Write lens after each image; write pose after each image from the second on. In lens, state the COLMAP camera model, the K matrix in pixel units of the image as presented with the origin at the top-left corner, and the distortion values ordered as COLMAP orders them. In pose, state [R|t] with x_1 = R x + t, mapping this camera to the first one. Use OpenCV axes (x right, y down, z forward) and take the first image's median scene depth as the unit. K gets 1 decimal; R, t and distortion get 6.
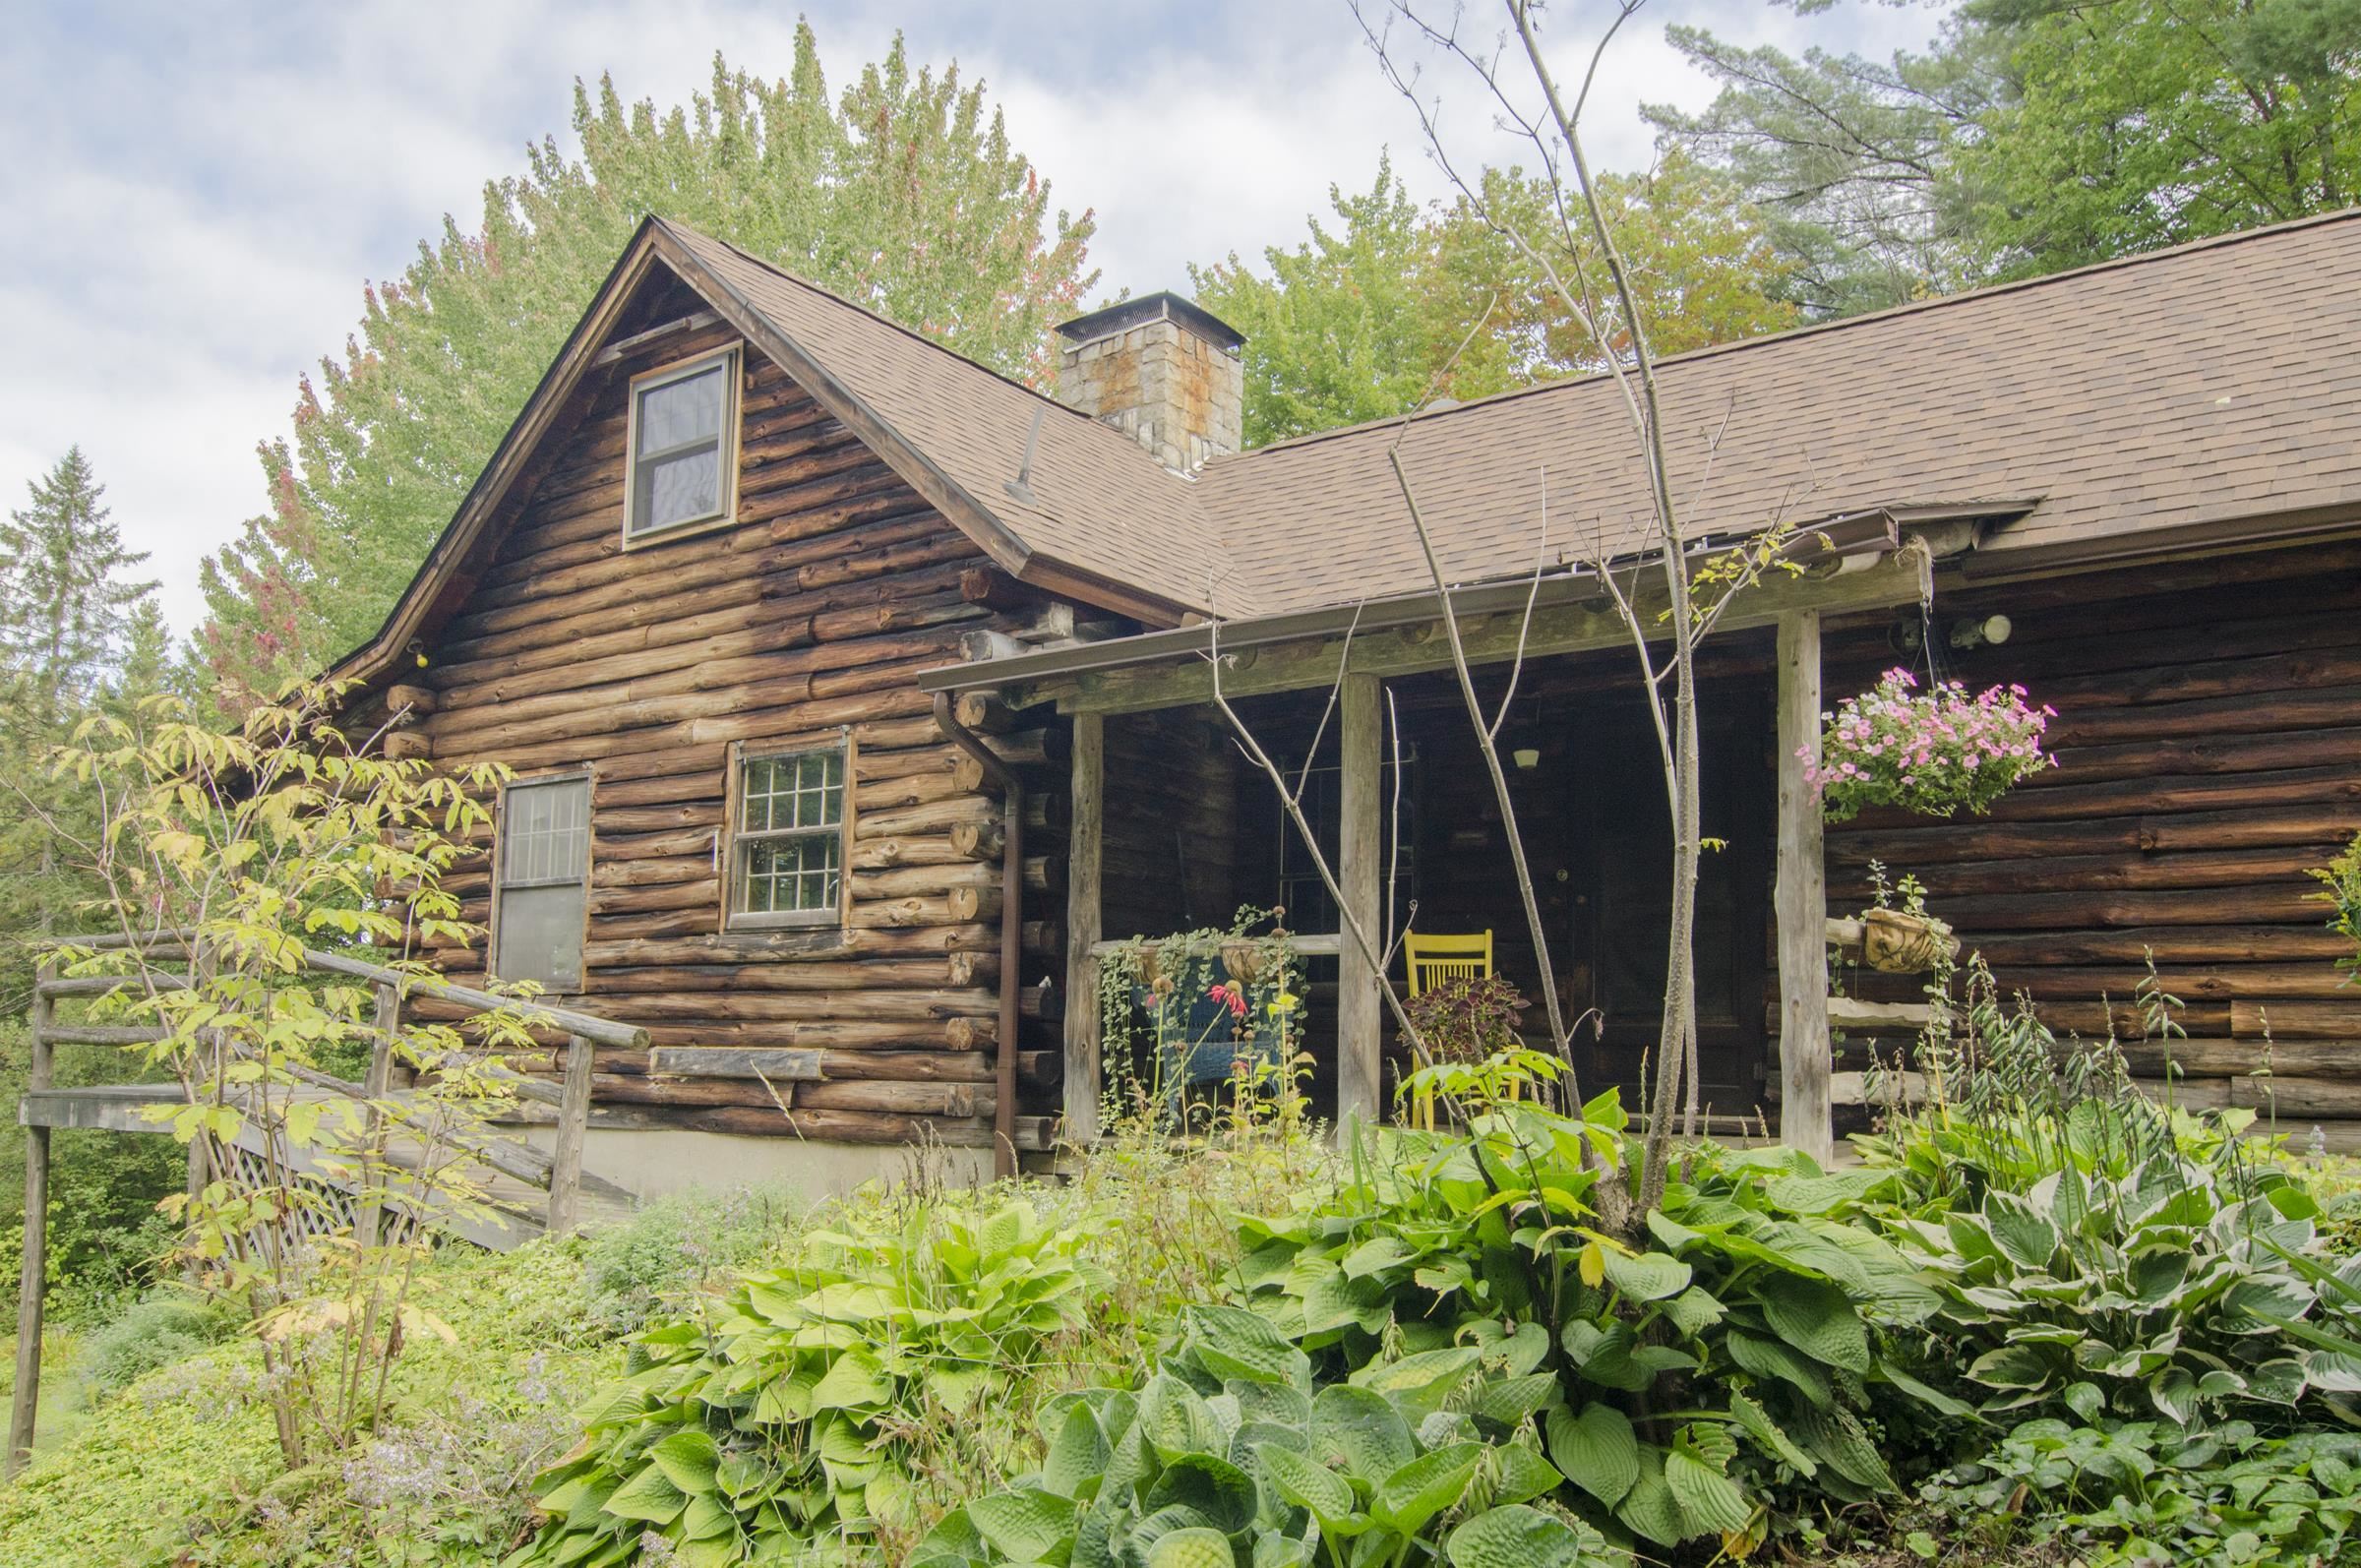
lens RADIAL K [[1841.6, 0, 1176.5], [0, 1841.6, 785.7], [0, 0, 1]] dist [-0.028116, 0.000891]
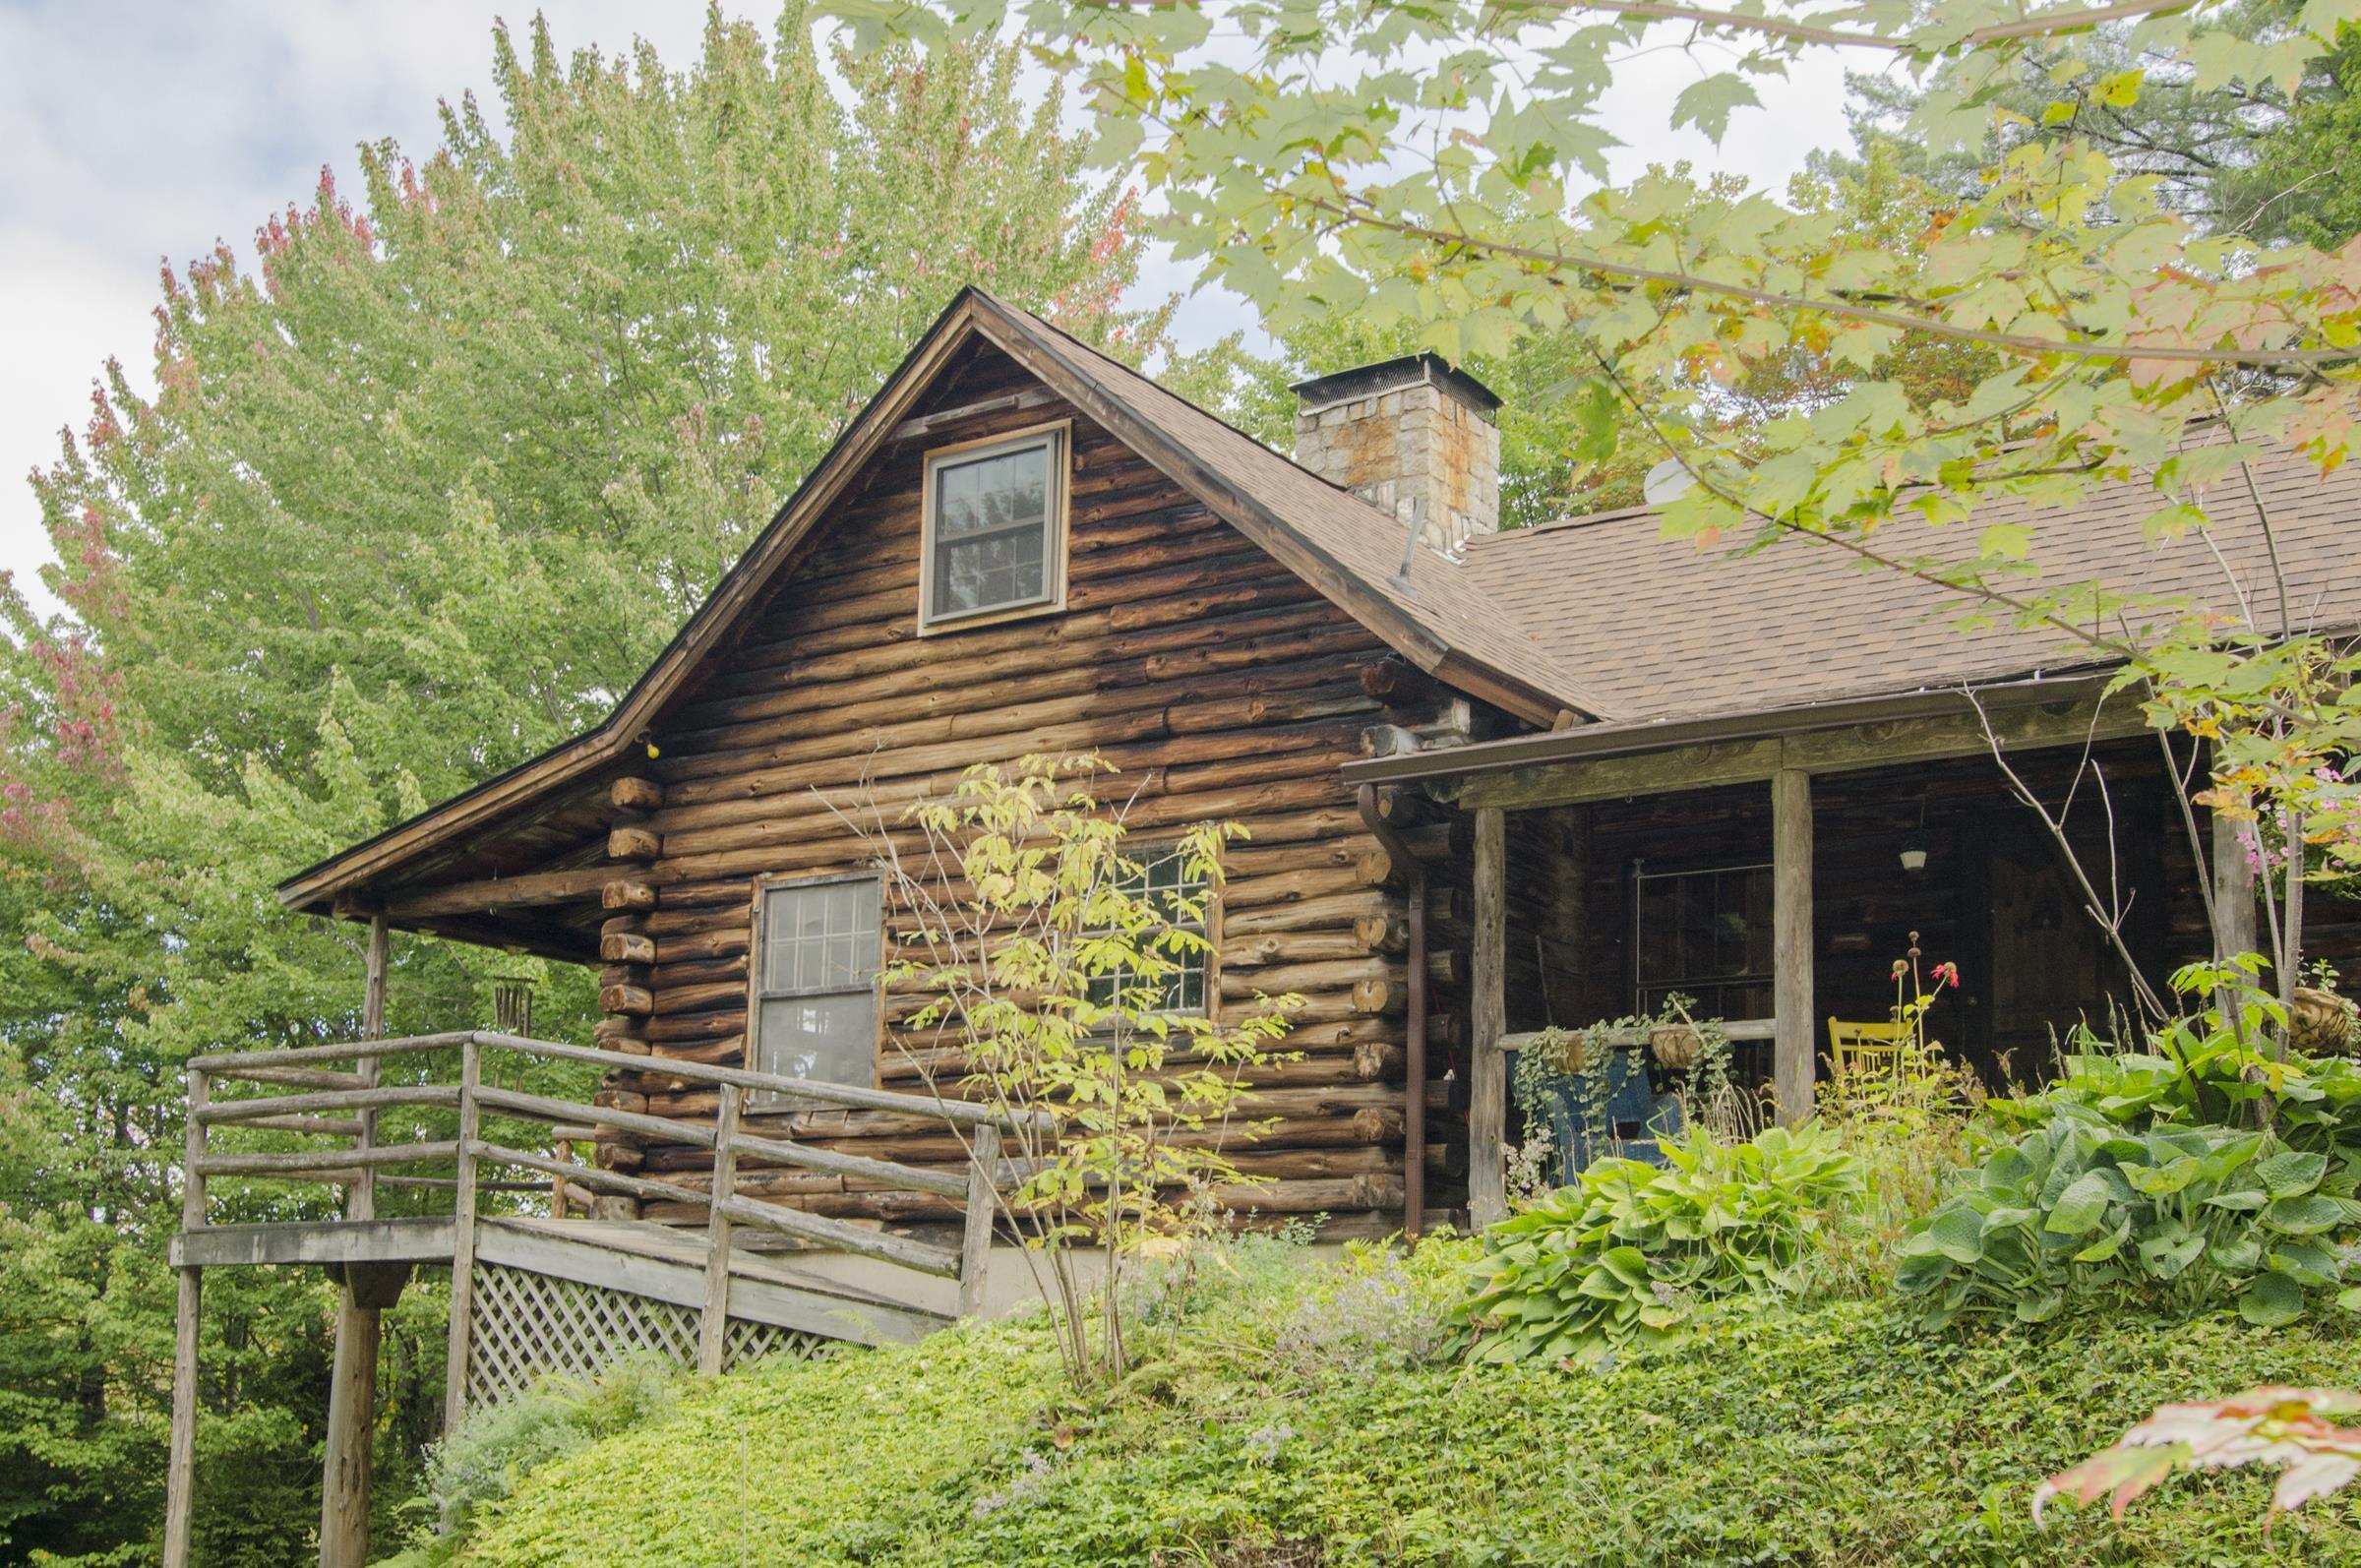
lens RADIAL K [[2601.2, 0, 1182.3], [0, 2601.2, 839.7], [0, 0, 1]] dist [-0.041387, 0.026752]
pose [[0.999676, 0.011436, 0.022747, -0.215642], [-0.010425, 0.998974, -0.044065, 0.036492], [-0.023228, 0.043813, 0.998770, -0.357482]]
